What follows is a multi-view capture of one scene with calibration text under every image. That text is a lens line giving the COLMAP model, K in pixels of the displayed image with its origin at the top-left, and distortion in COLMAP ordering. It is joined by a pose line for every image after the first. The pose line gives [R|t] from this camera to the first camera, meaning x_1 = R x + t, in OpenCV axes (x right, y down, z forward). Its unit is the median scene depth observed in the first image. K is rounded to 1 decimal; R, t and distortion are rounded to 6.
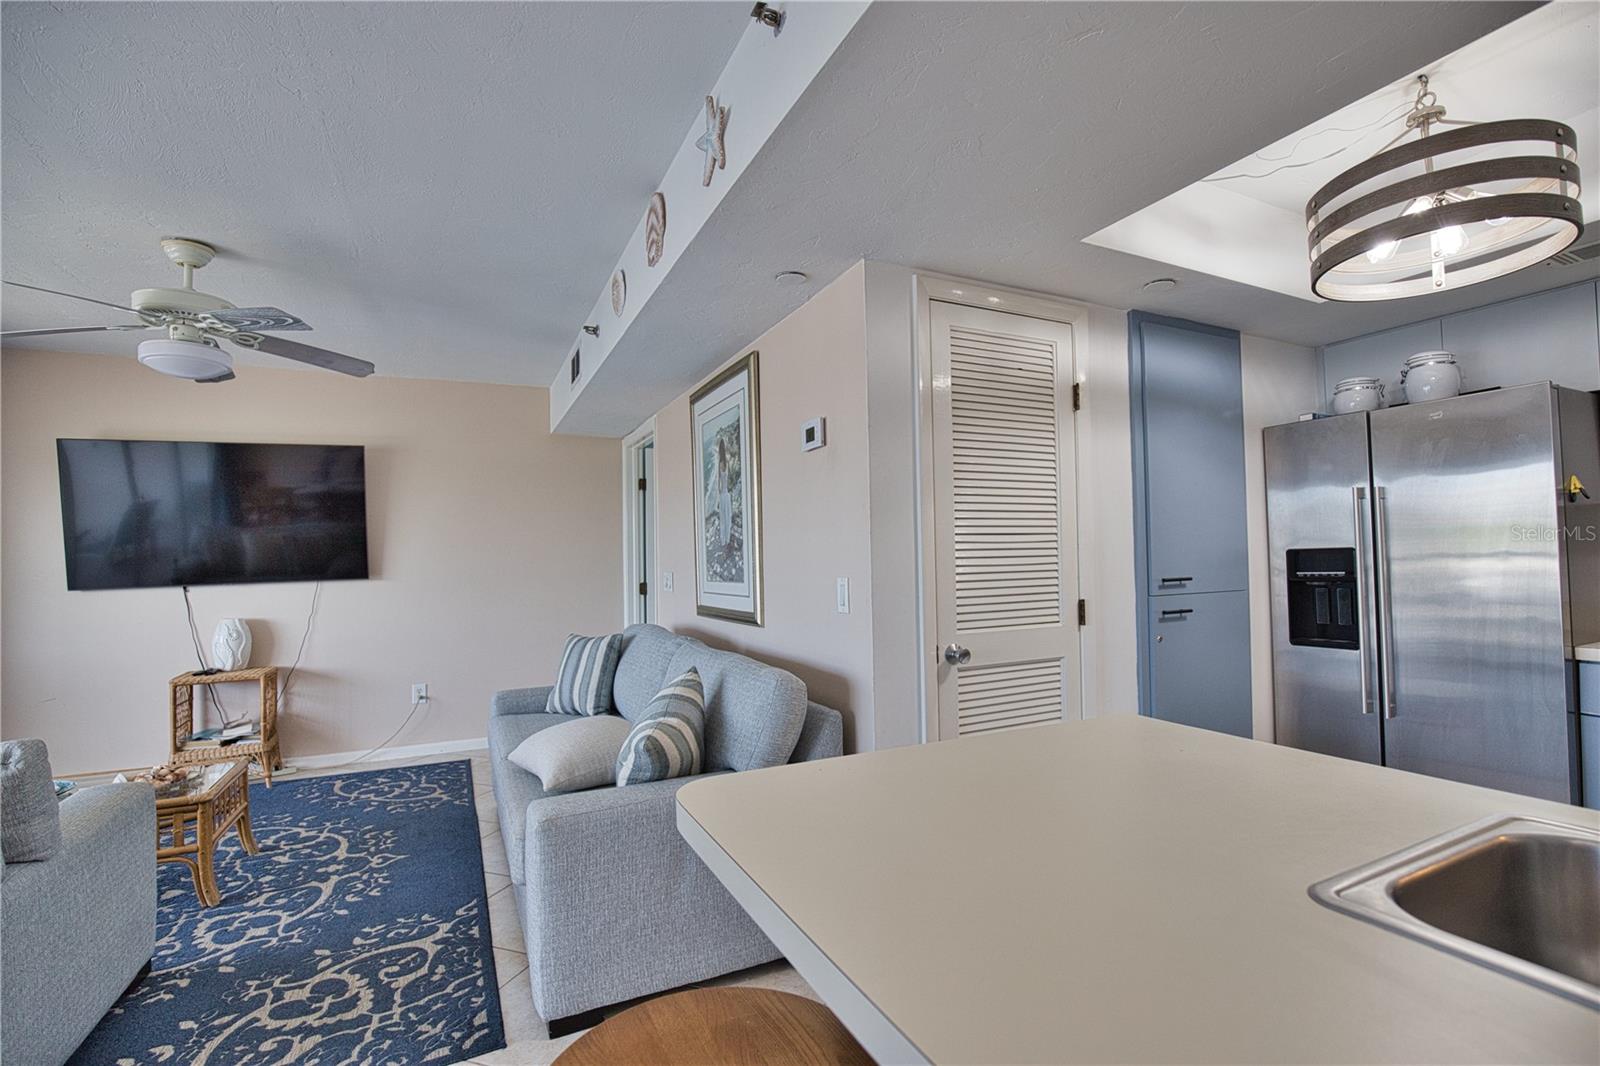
lens RADIAL K [[730.4, 0, 807.8], [0, 730.4, 541.0], [0, 0, 1]] dist [-0.039055, 0.008524]
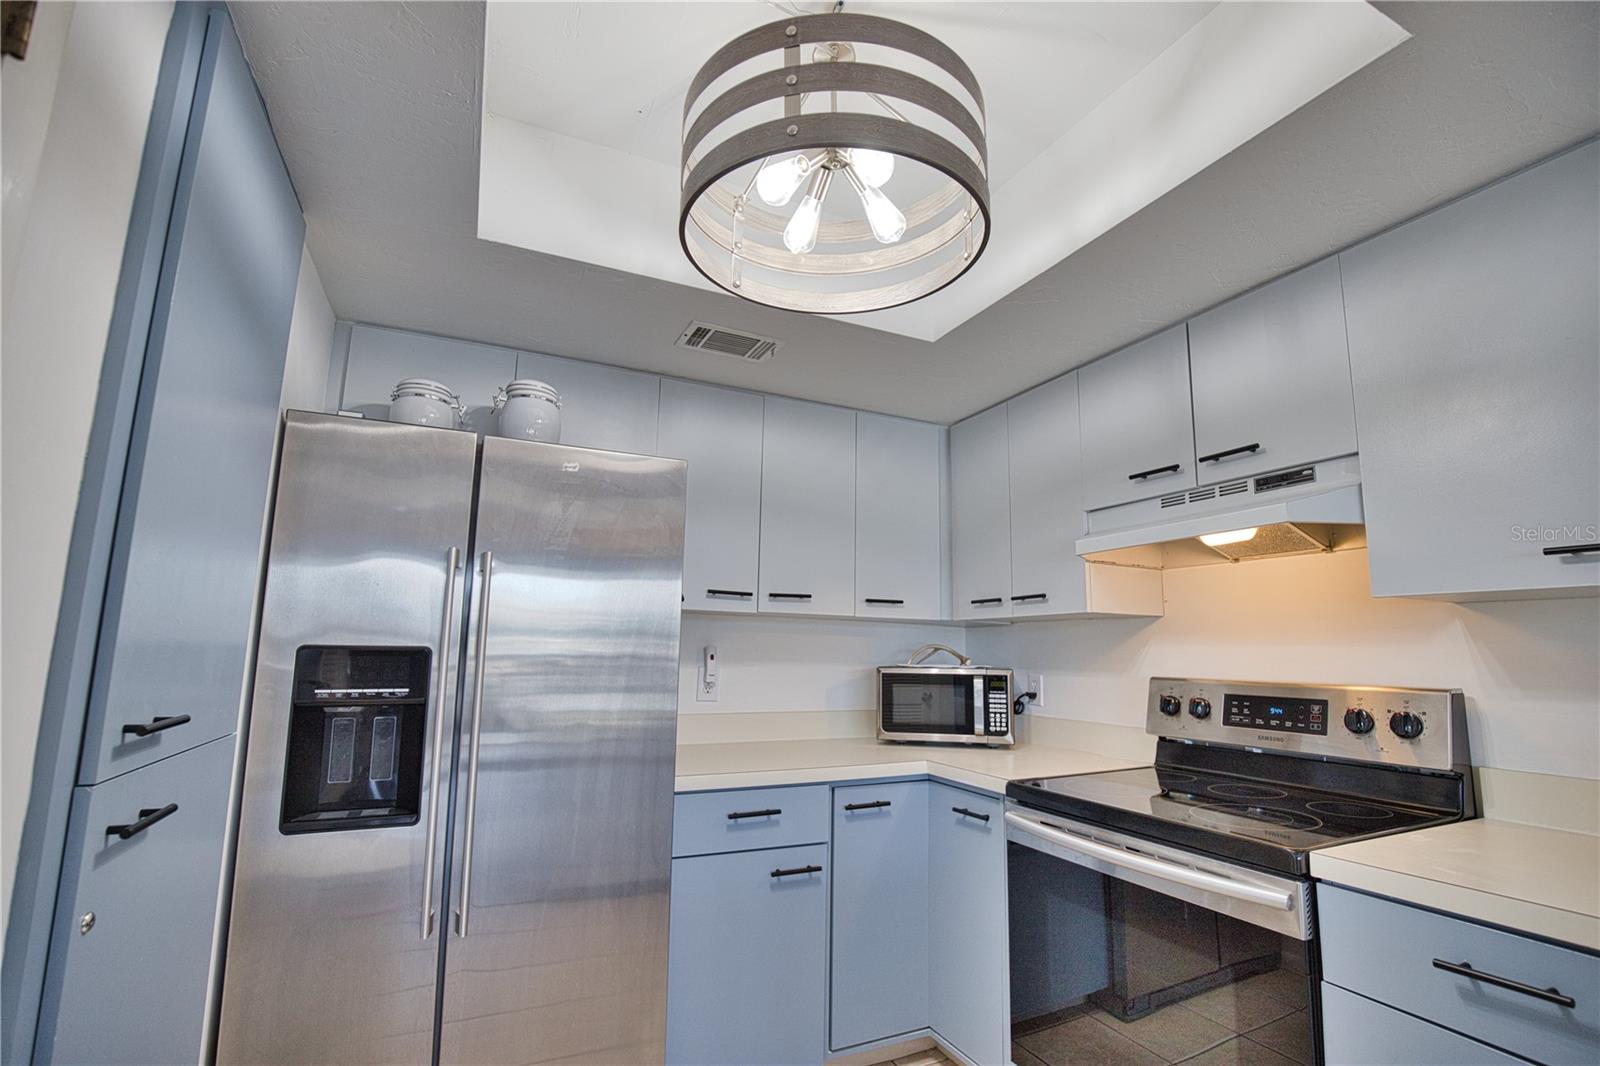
lens RADIAL K [[730.4, 0, 812.5], [0, 730.4, 544.8], [0, 0, 1]] dist [-0.039055, 0.008524]
pose [[0.013765, 0.165239, 0.986157, 0.164958], [-0.041867, 0.985481, -0.164542, 0.011205], [-0.999028, -0.039023, 0.020484, 0.695970]]
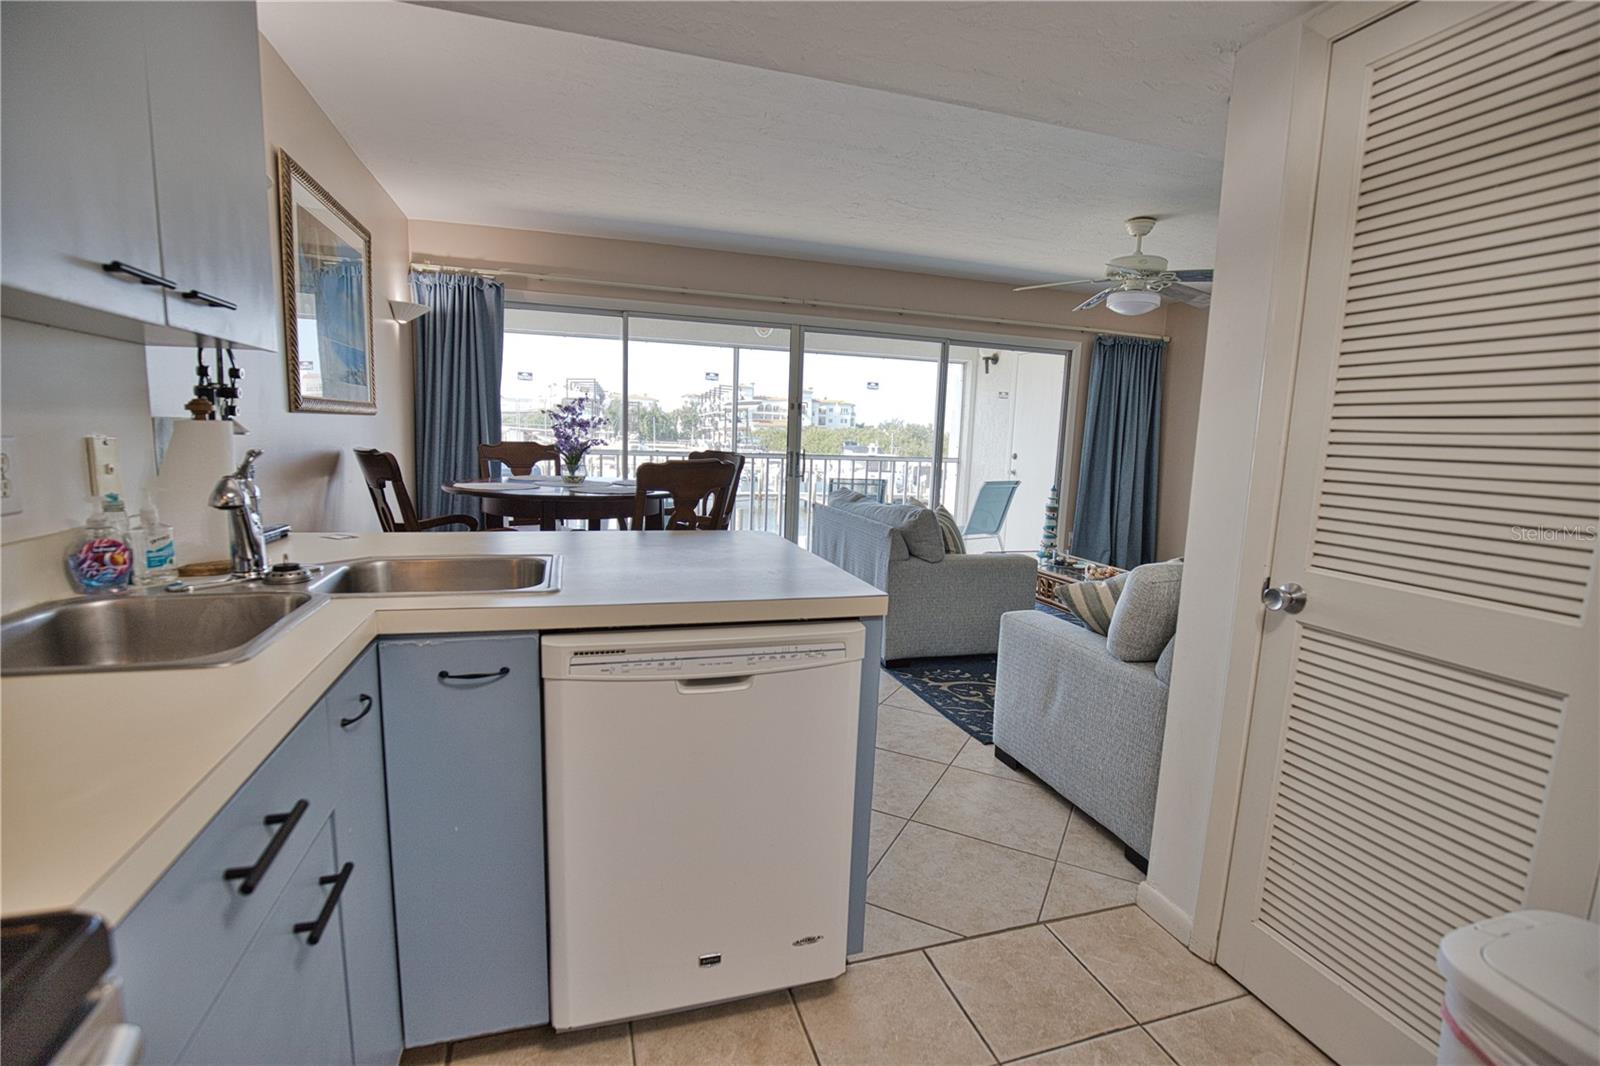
lens RADIAL K [[730.4, 0, 808.9], [0, 730.4, 539.7], [0, 0, 1]] dist [-0.039055, 0.008524]
pose [[-0.142549, 0.156323, -0.977365, 0.796536], [-0.010302, 0.987162, 0.159392, 0.000978], [0.989734, 0.032790, -0.139108, 0.569351]]
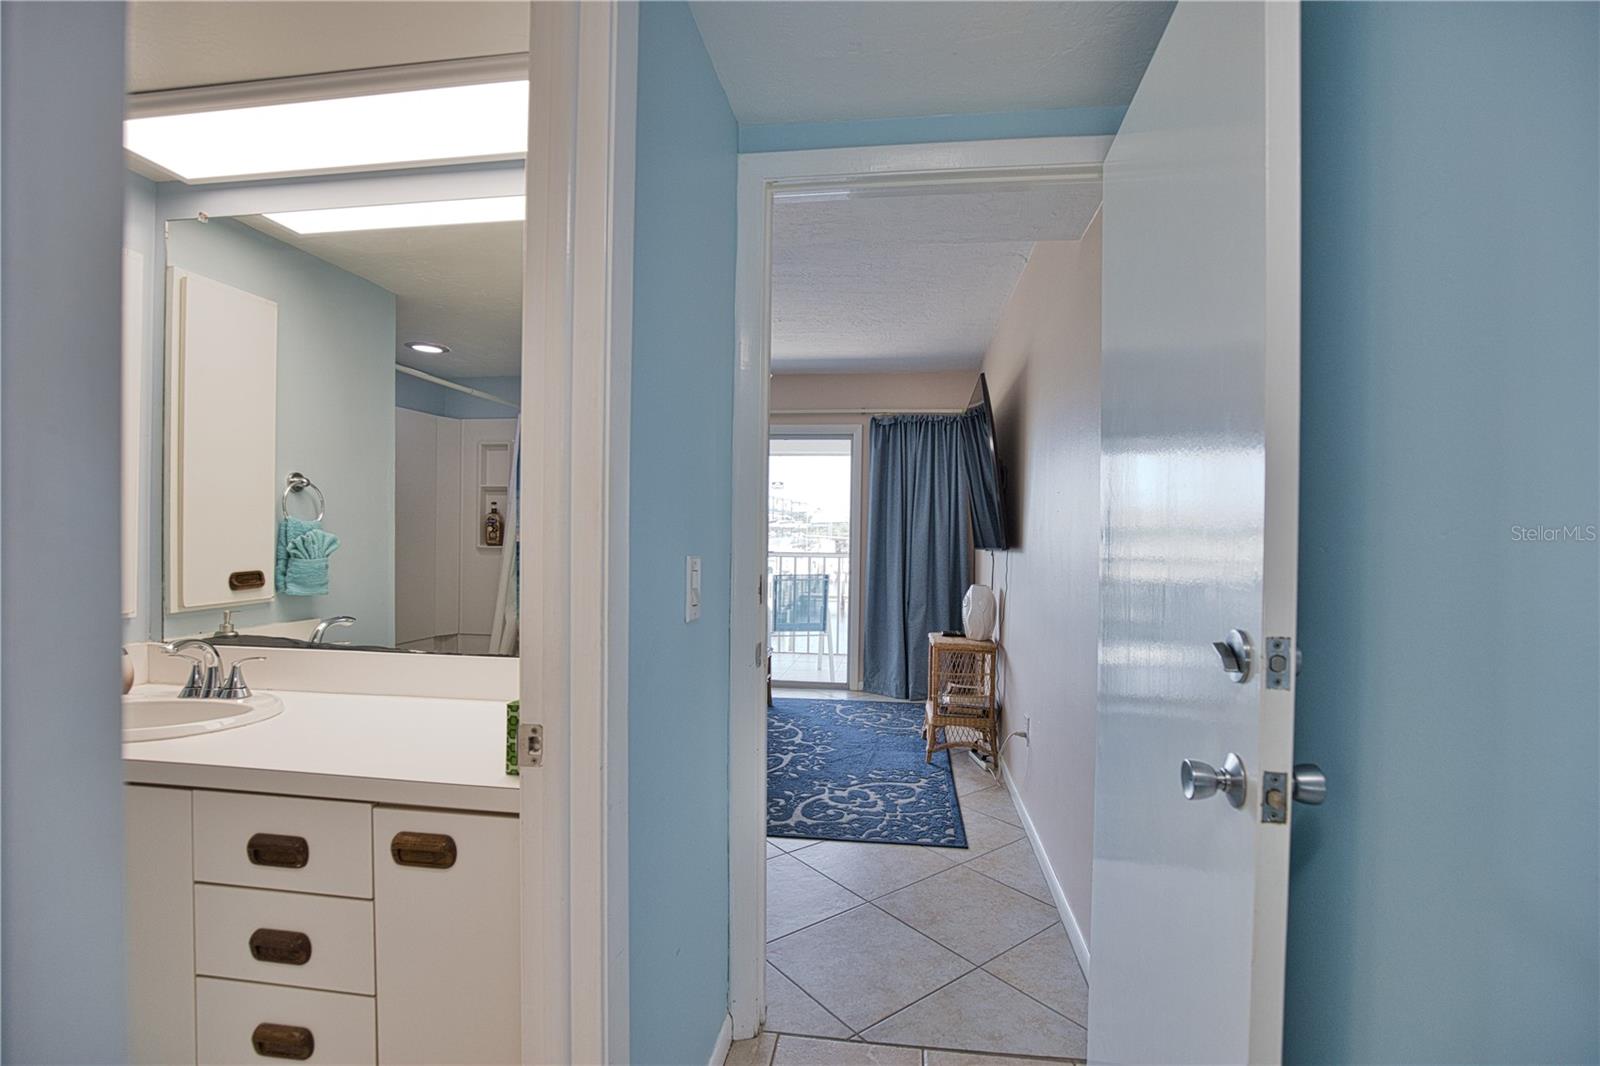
lens RADIAL K [[730.4, 0, 807.1], [0, 730.4, 532.9], [0, 0, 1]] dist [-0.039055, 0.008524]
pose [[-0.552573, 0.012759, -0.833367, 0.212120], [0.018193, 0.999829, 0.003245, 0.049395], [0.833266, -0.013368, -0.552711, 2.142204]]
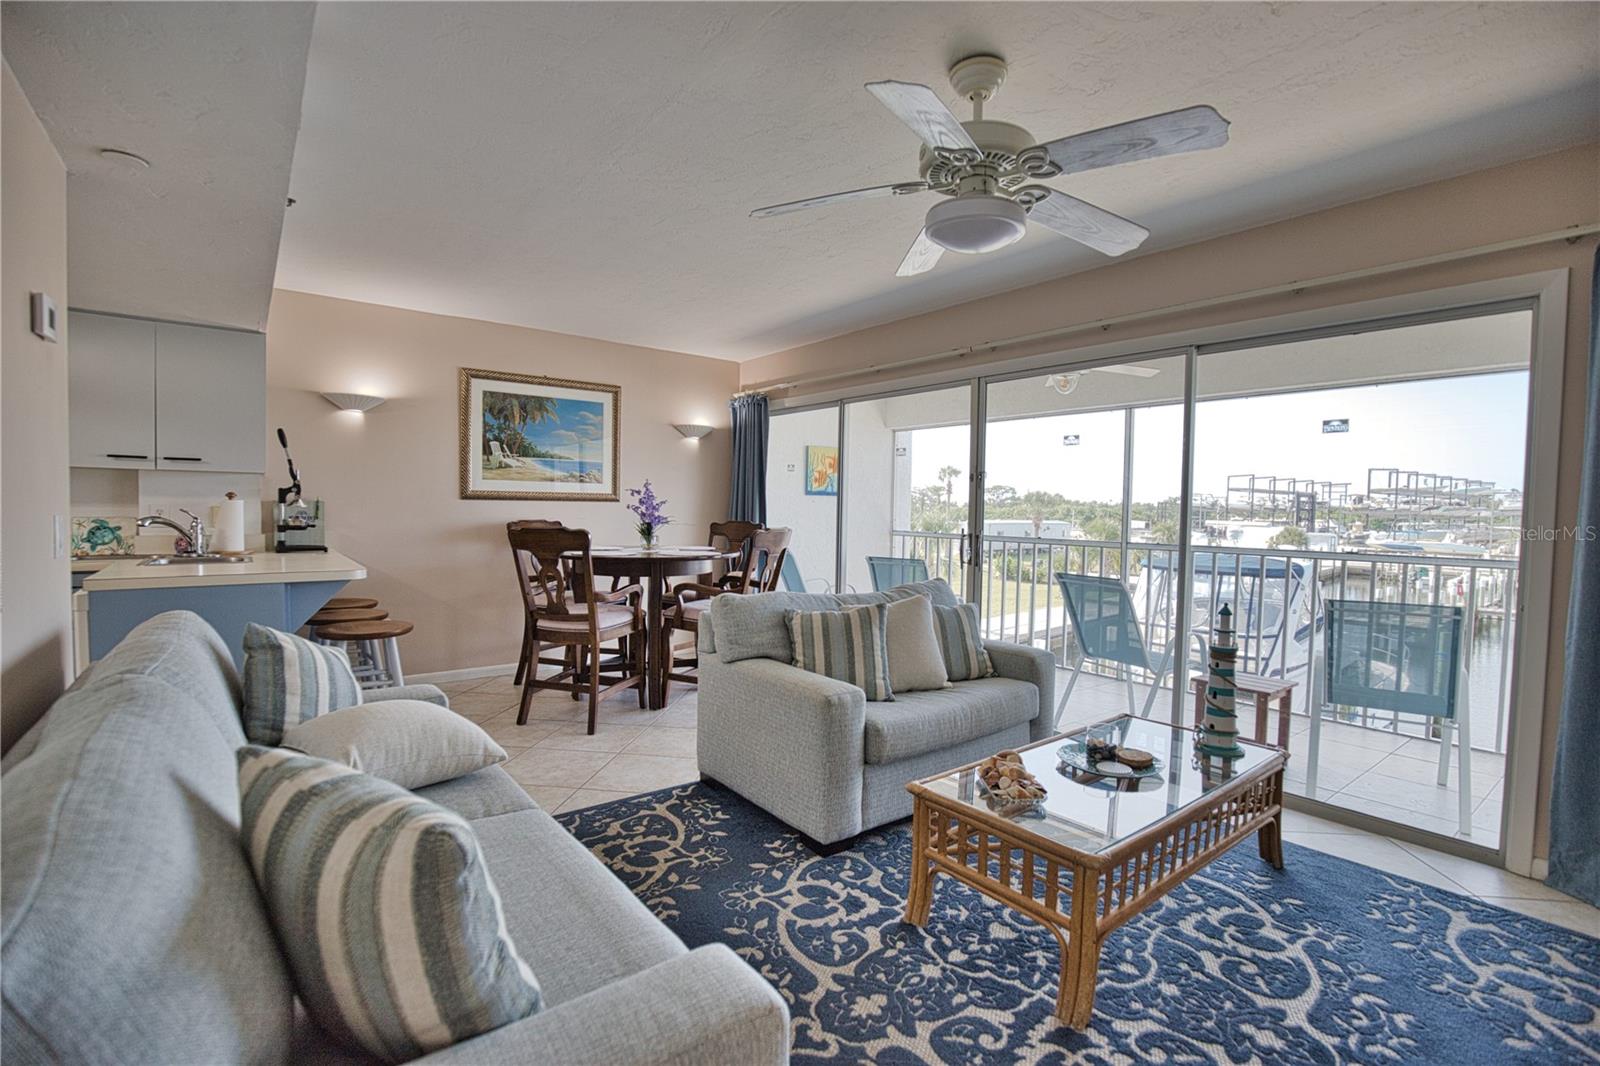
lens RADIAL K [[730.4, 0, 807.4], [0, 730.4, 541.1], [0, 0, 1]] dist [-0.039055, 0.008524]
pose [[-0.976845, 0.010129, -0.213708, -0.546902], [0.004920, 0.999678, 0.024892, 0.057250], [0.213892, 0.023264, -0.976580, 1.756195]]
